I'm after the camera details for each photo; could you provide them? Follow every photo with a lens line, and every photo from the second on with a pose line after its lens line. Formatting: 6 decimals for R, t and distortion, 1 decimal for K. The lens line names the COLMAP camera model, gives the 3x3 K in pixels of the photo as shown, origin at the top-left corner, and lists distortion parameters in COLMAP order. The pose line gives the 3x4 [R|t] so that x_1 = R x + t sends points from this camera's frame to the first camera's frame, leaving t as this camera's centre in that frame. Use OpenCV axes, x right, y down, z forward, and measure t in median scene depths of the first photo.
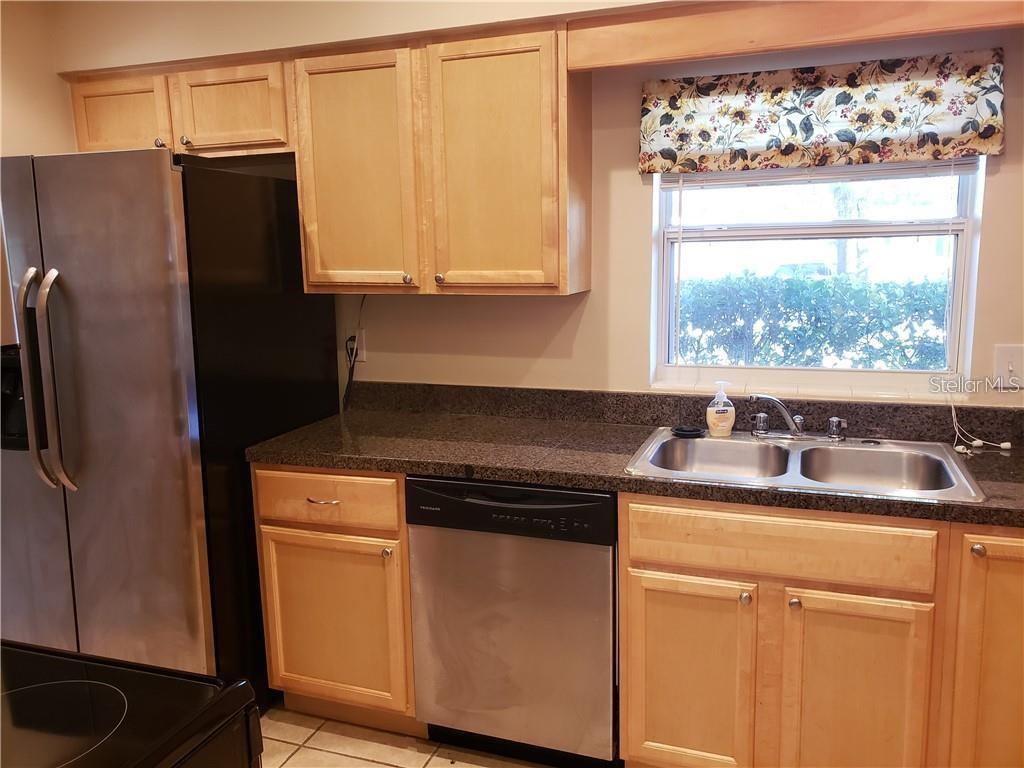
lens RADIAL K [[808.3, 0, 517.1], [0, 808.3, 383.4], [0, 0, 1]] dist [0.010870, 0.006024]
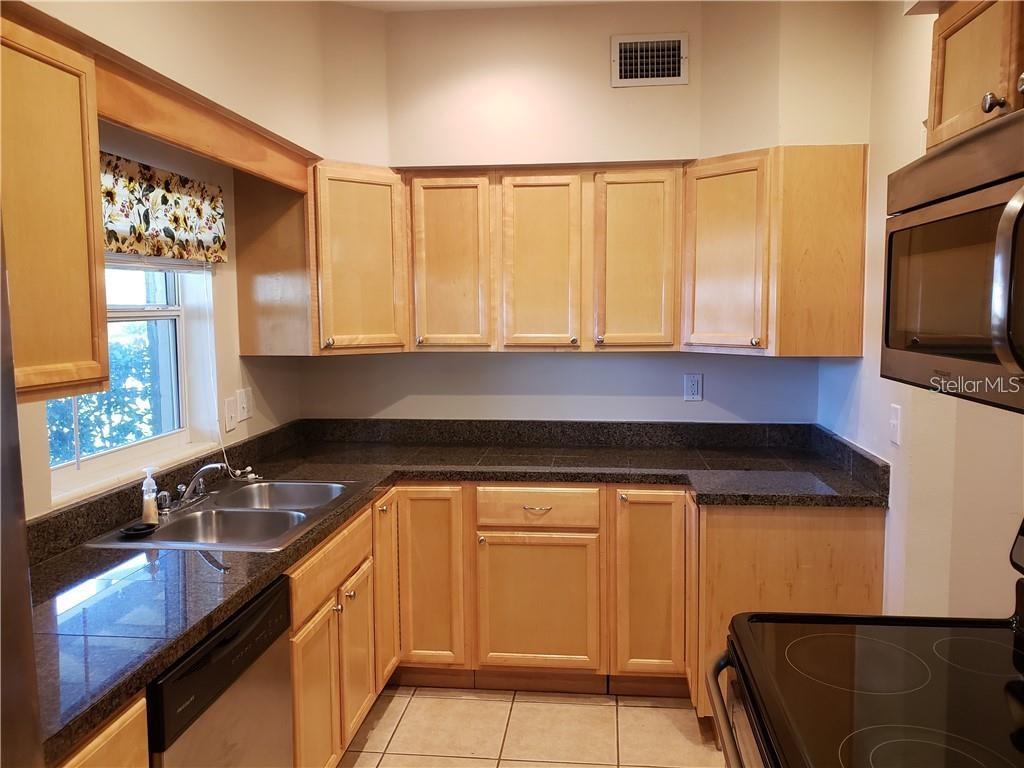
lens RADIAL K [[808.3, 0, 517.2], [0, 808.3, 382.3], [0, 0, 1]] dist [0.010870, 0.006024]
pose [[-0.236456, -0.074048, 0.968817, -0.815301], [0.159148, 0.980674, 0.113797, -0.149557], [-0.958520, 0.181093, -0.220102, 0.809861]]
